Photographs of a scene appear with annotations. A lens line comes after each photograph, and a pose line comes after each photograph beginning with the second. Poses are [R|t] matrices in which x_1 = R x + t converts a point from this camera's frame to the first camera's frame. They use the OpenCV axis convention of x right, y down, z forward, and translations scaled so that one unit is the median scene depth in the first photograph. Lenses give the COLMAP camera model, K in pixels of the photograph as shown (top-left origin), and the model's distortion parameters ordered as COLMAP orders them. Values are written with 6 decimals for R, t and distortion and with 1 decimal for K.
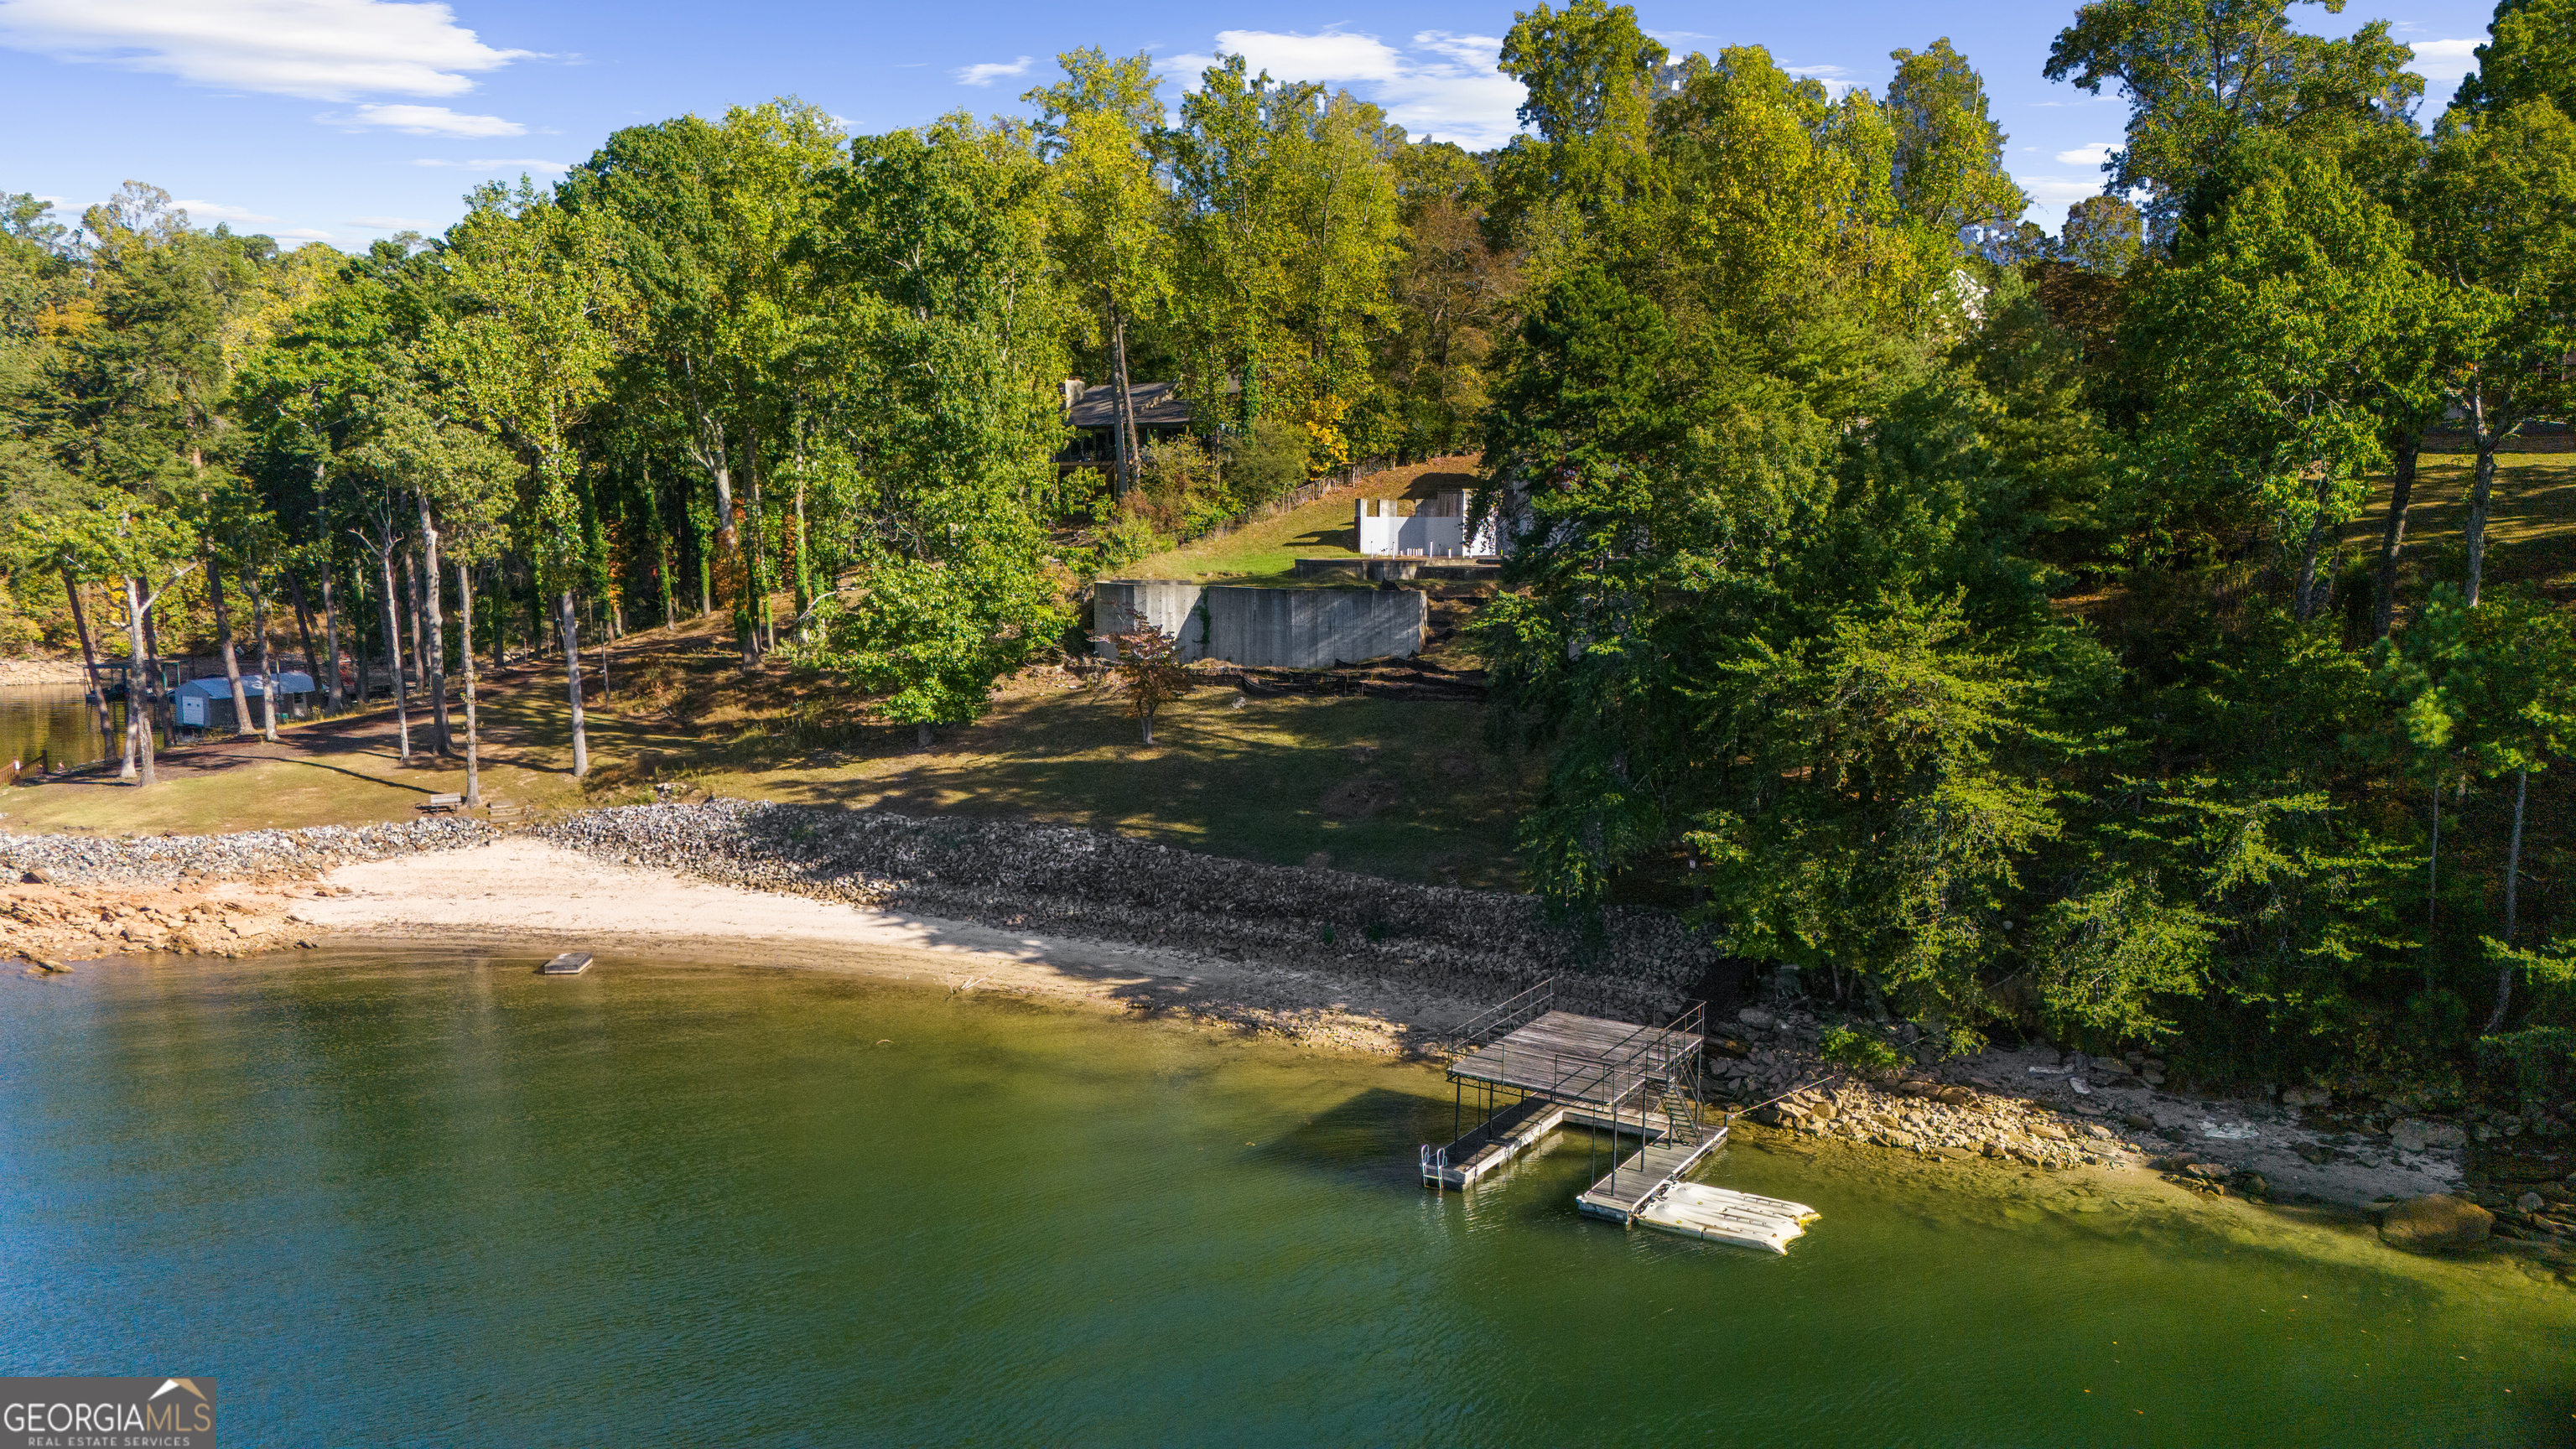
lens RADIAL K [[1886.2, 0, 1298.9], [0, 1886.2, 731.2], [0, 0, 1]] dist [0.059073, -0.047695]
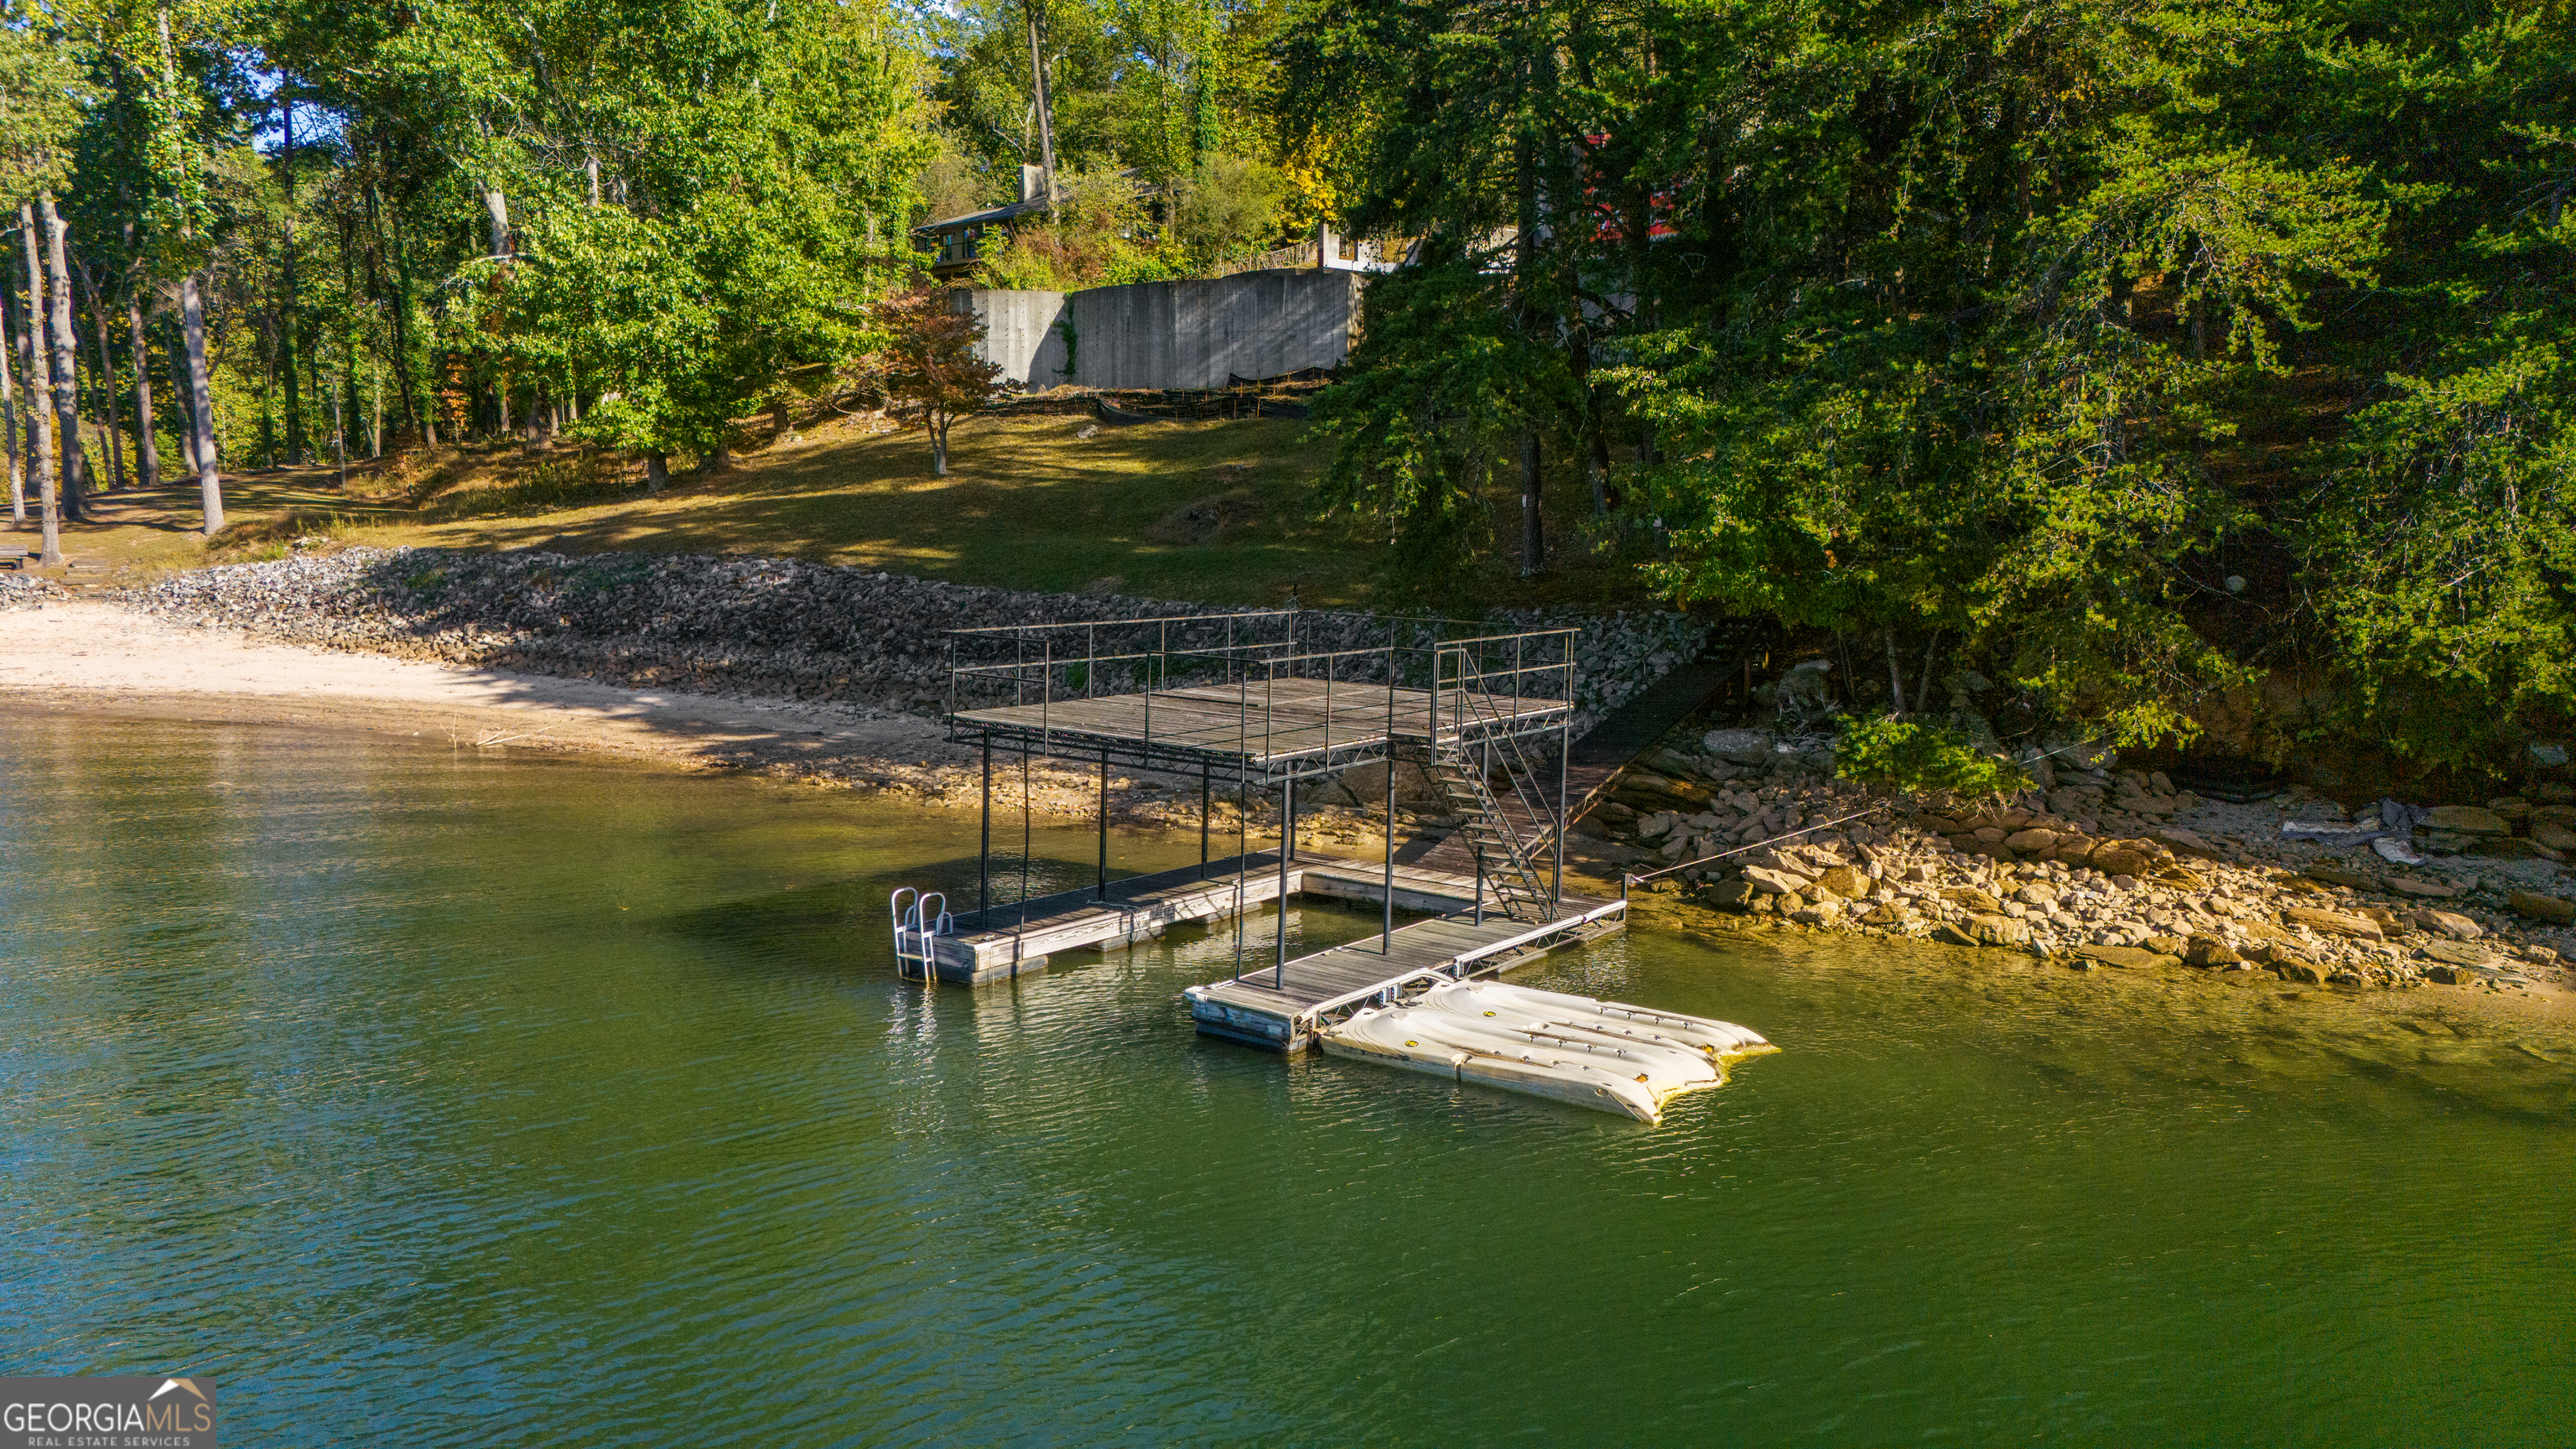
lens RADIAL K [[1886.2, 0, 1300.1], [0, 1886.2, 734.6], [0, 0, 1]] dist [0.059073, -0.047695]
pose [[0.996505, 0.016277, -0.081928, 0.174516], [-0.016694, 0.999851, -0.004399, 0.163006], [0.081845, 0.005751, 0.996629, 0.498729]]
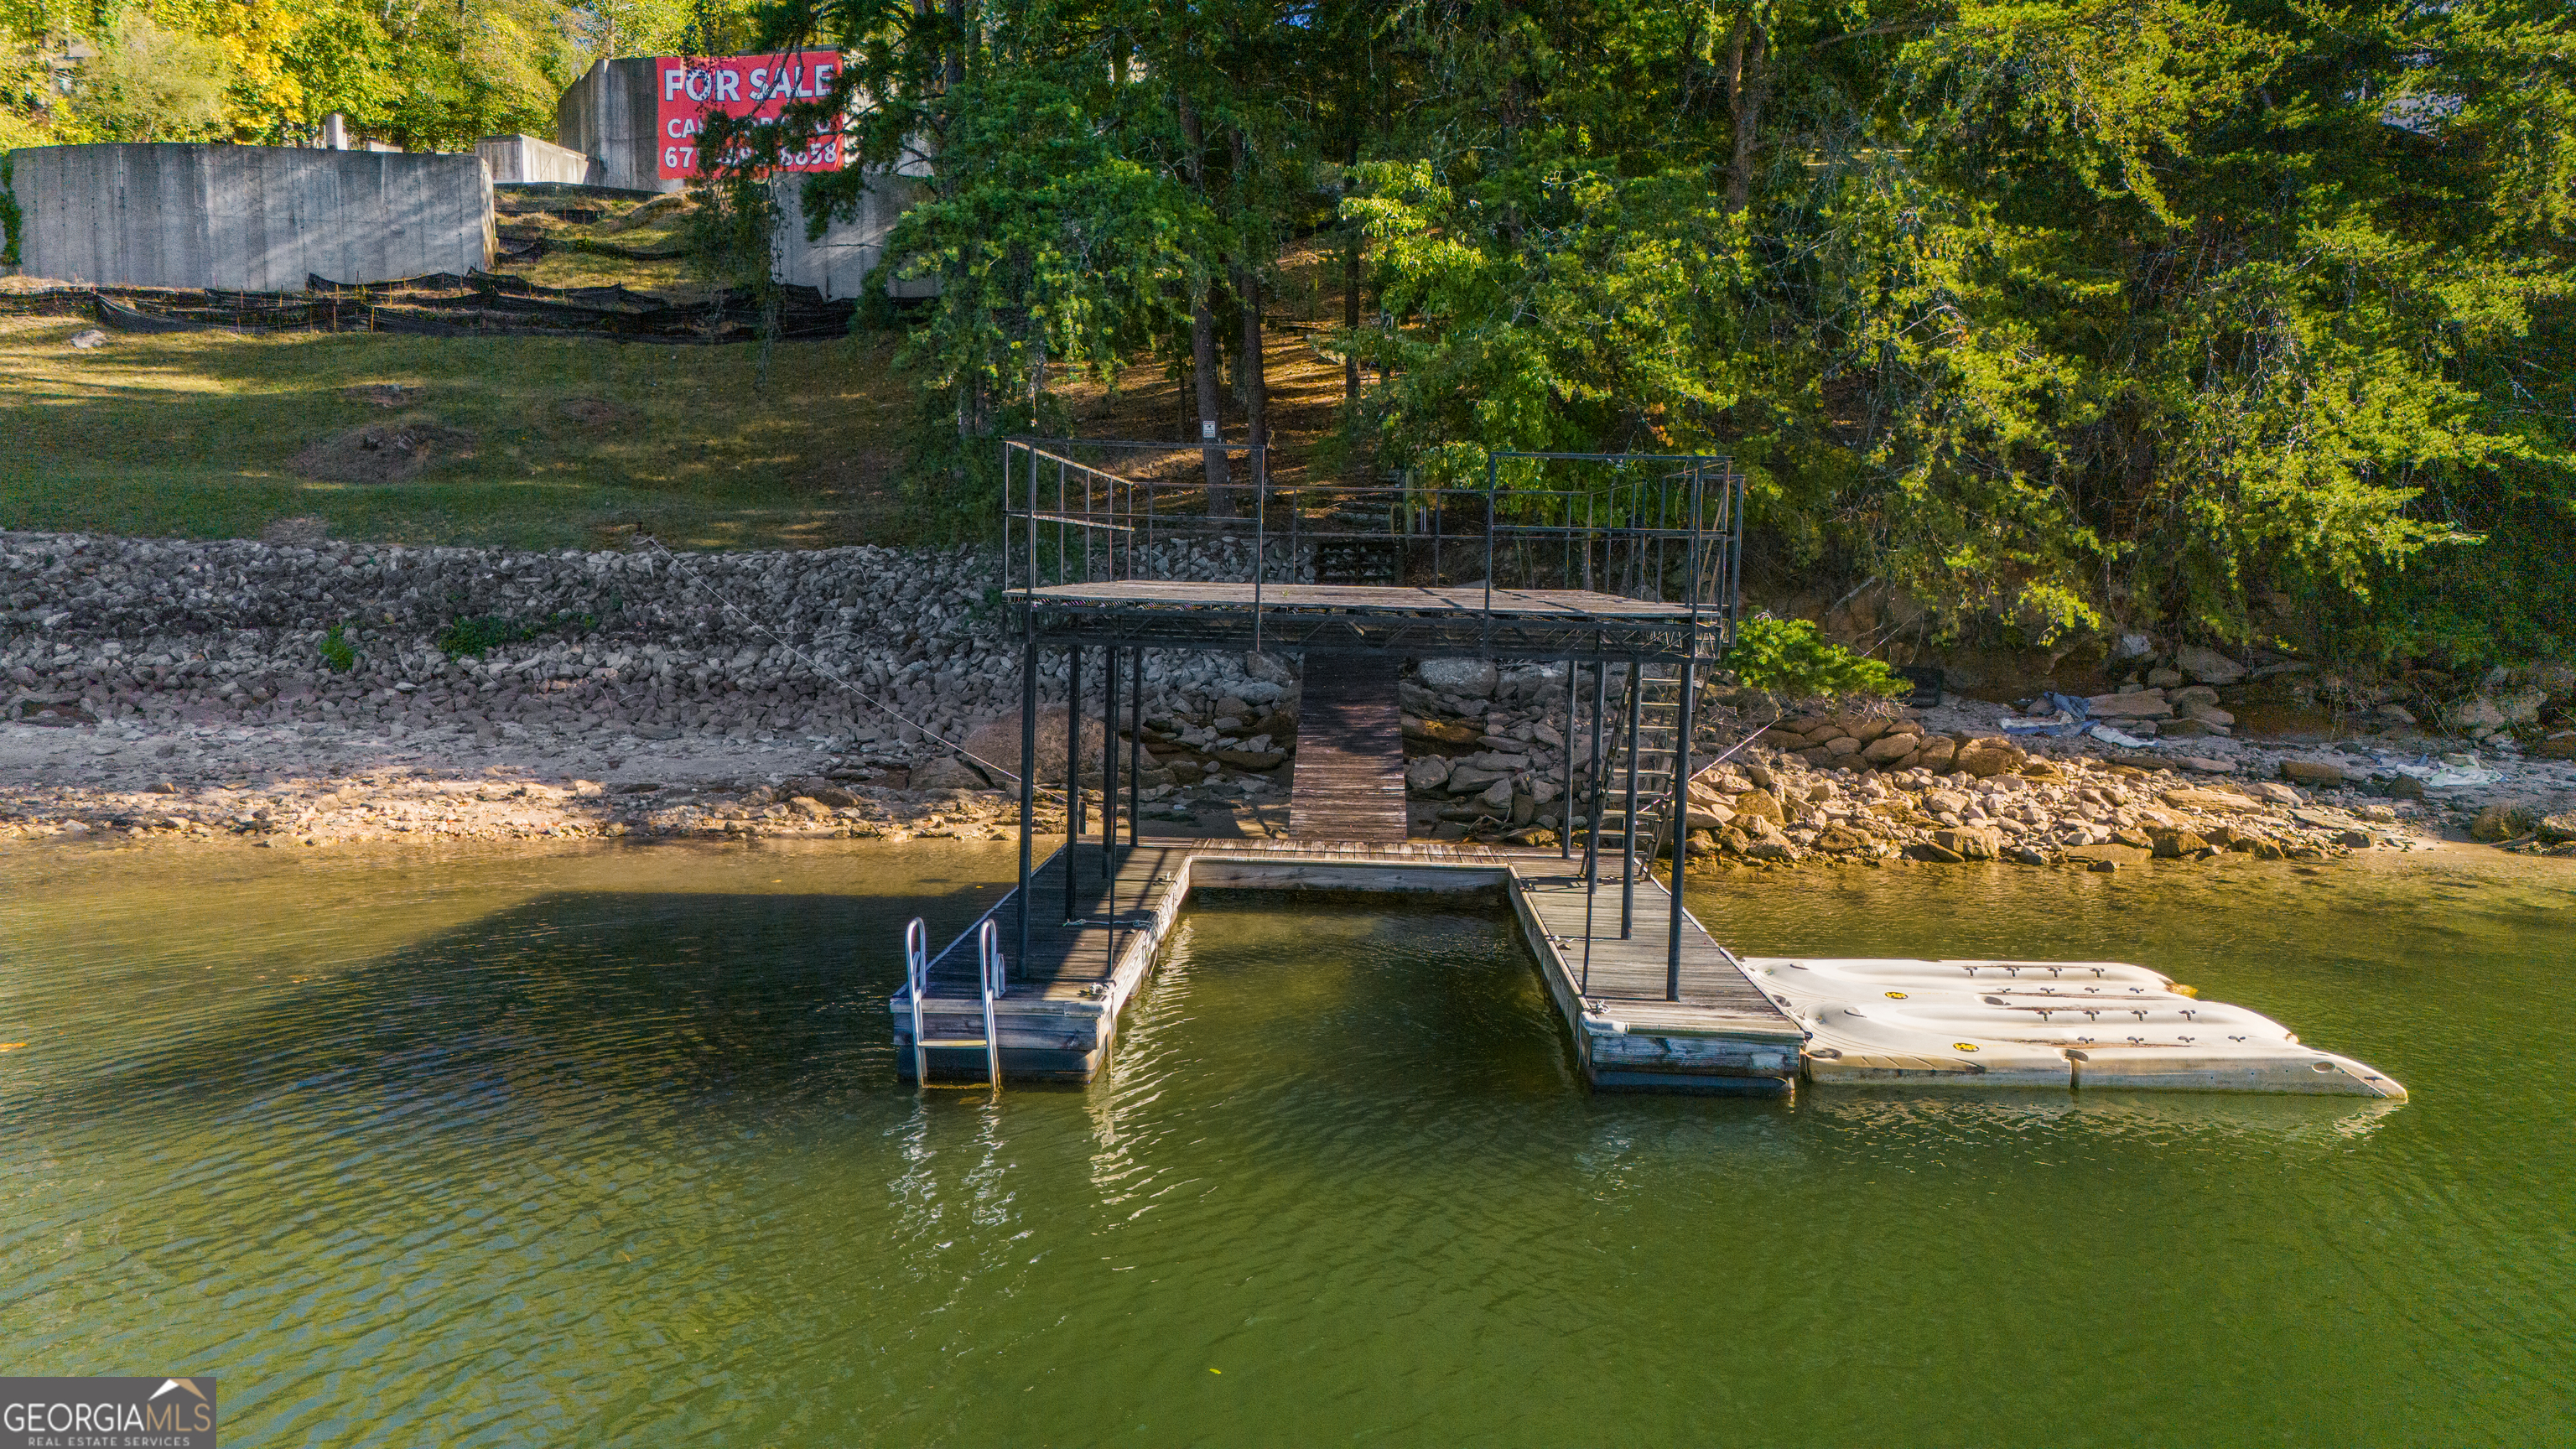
lens RADIAL K [[1886.2, 0, 1291.9], [0, 1886.2, 721.1], [0, 0, 1]] dist [0.059073, -0.047695]
pose [[0.873831, -0.037982, 0.484744, -0.006431], [0.052614, 0.998477, -0.016610, 0.178401], [-0.483375, 0.040019, 0.874498, 0.681558]]
